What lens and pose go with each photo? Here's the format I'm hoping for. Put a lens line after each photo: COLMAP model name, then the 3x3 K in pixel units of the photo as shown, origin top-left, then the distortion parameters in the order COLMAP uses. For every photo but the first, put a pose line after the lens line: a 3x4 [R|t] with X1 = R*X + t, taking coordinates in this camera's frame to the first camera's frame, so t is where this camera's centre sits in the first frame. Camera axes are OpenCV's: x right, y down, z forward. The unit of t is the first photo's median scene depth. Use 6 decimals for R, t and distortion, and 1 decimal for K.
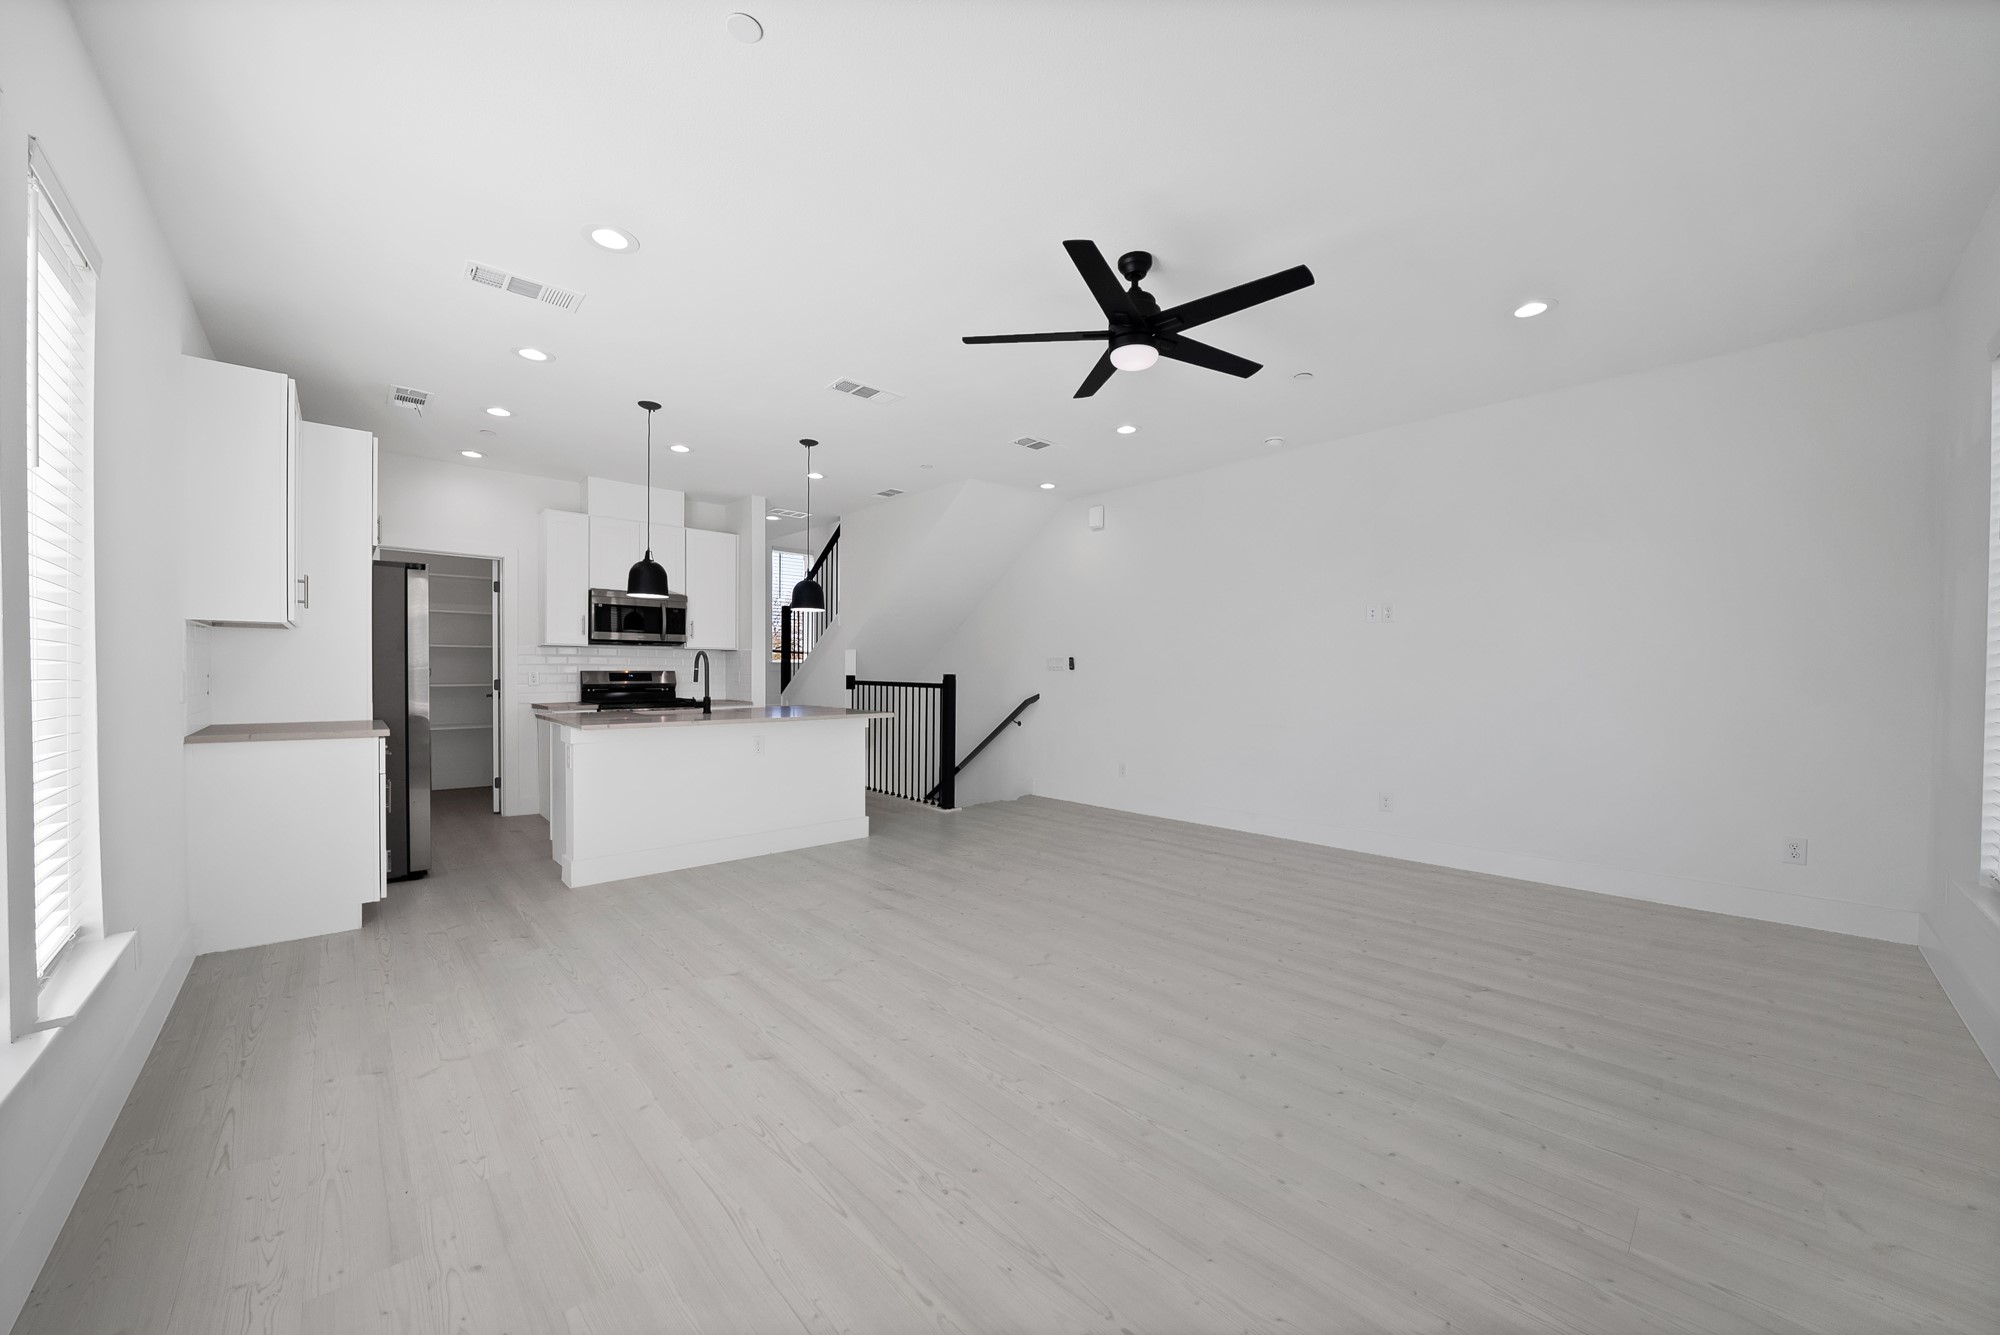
lens RADIAL K [[727.1, 0, 1005.9], [0, 727.1, 682.3], [0, 0, 1]] dist [-0.021089, -0.000101]
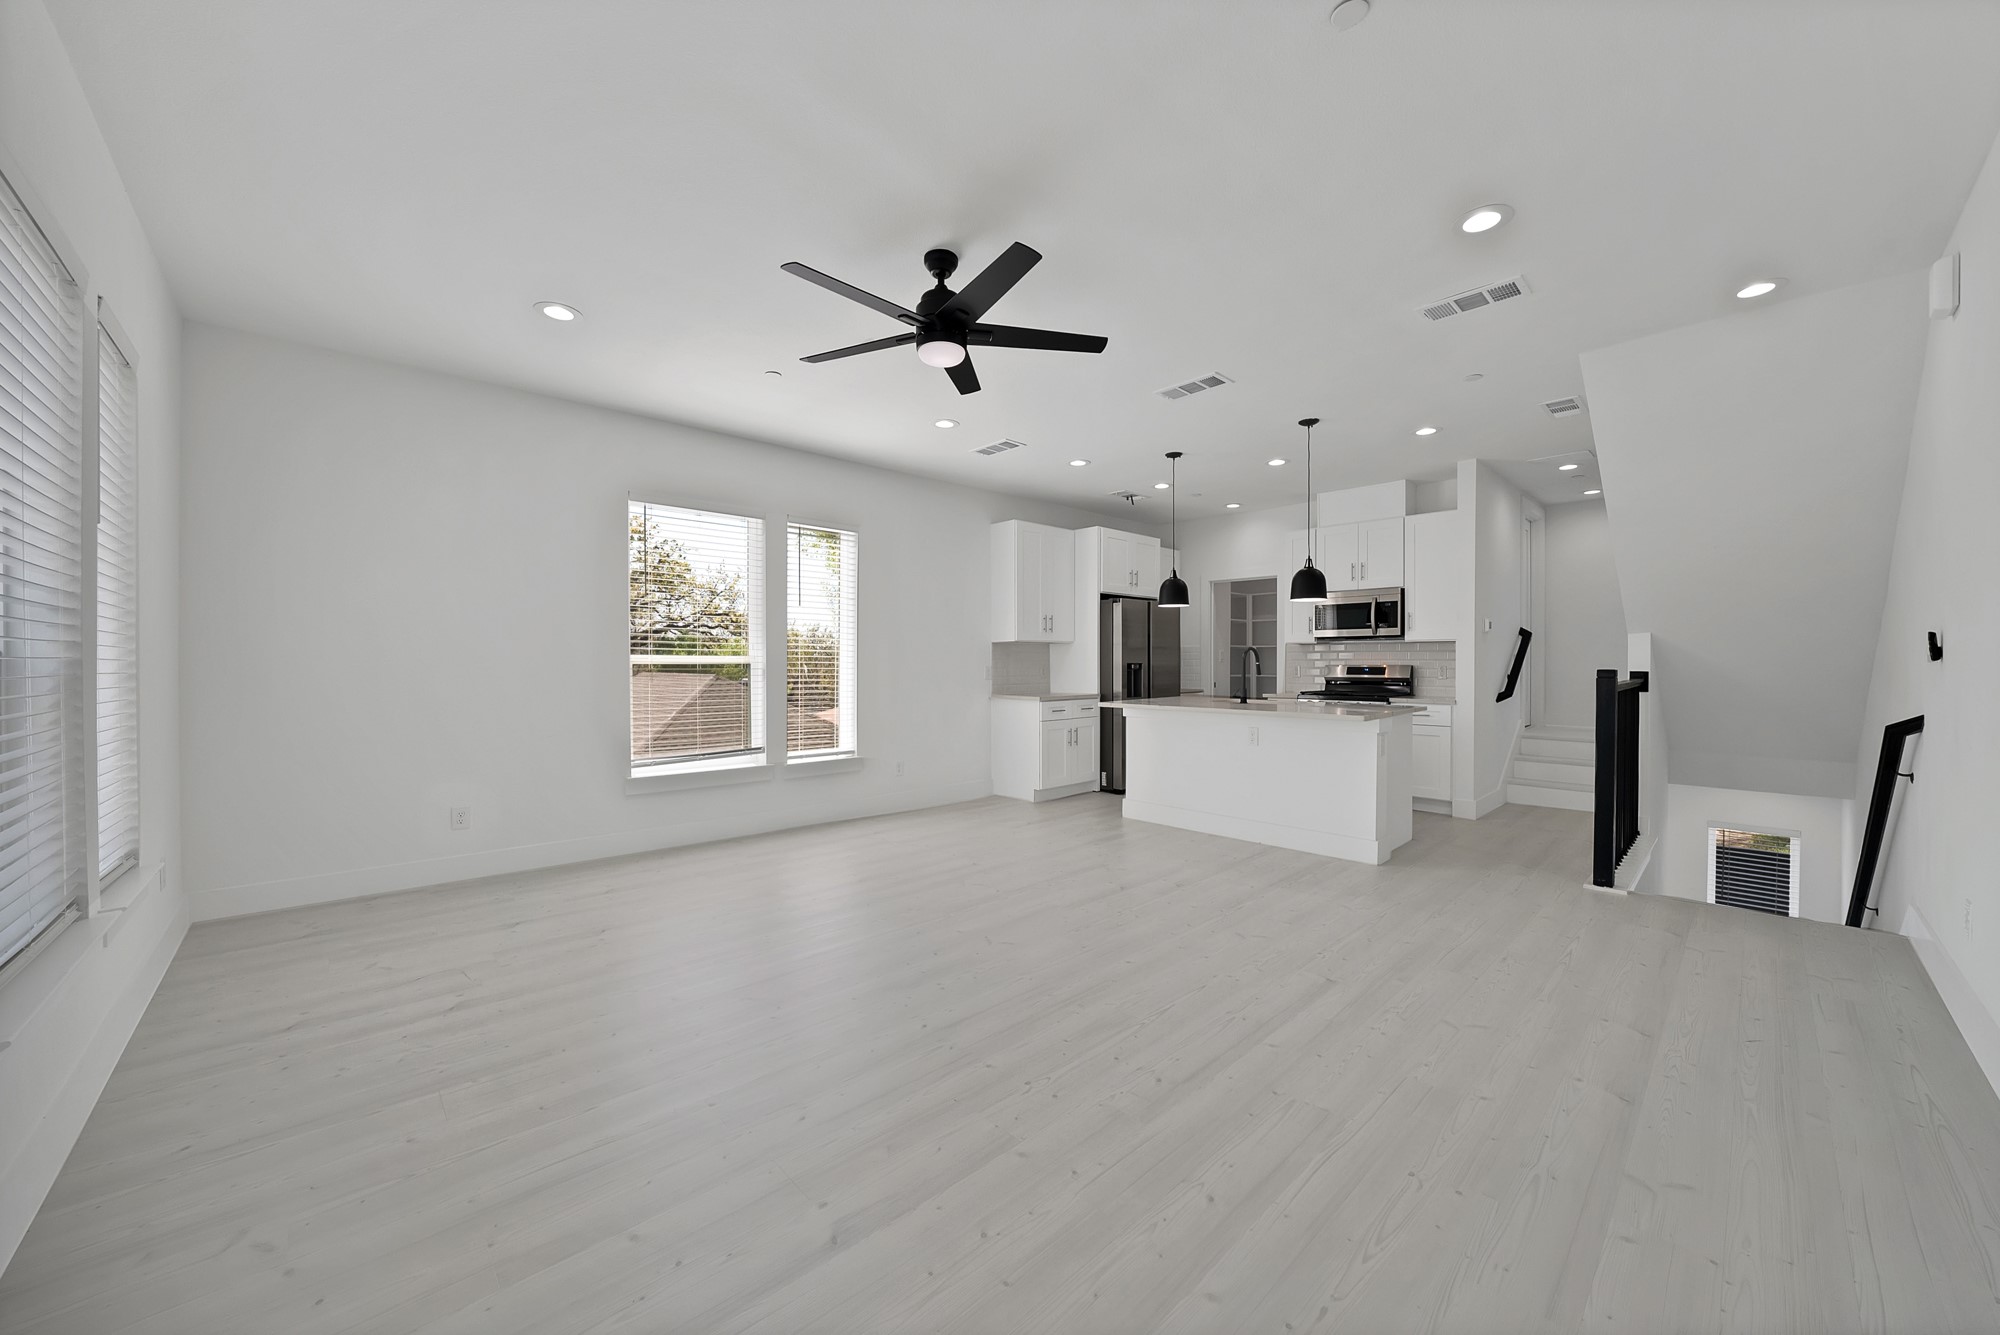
lens RADIAL K [[724.9, 0, 1012.5], [0, 724.9, 670.1], [0, 0, 1]] dist [-0.021679, 0.000096]
pose [[0.006329, 0.004736, -0.999969, 0.562365], [-0.014822, 0.999879, 0.004641, -0.006235], [0.999870, 0.014792, 0.006398, 0.520247]]
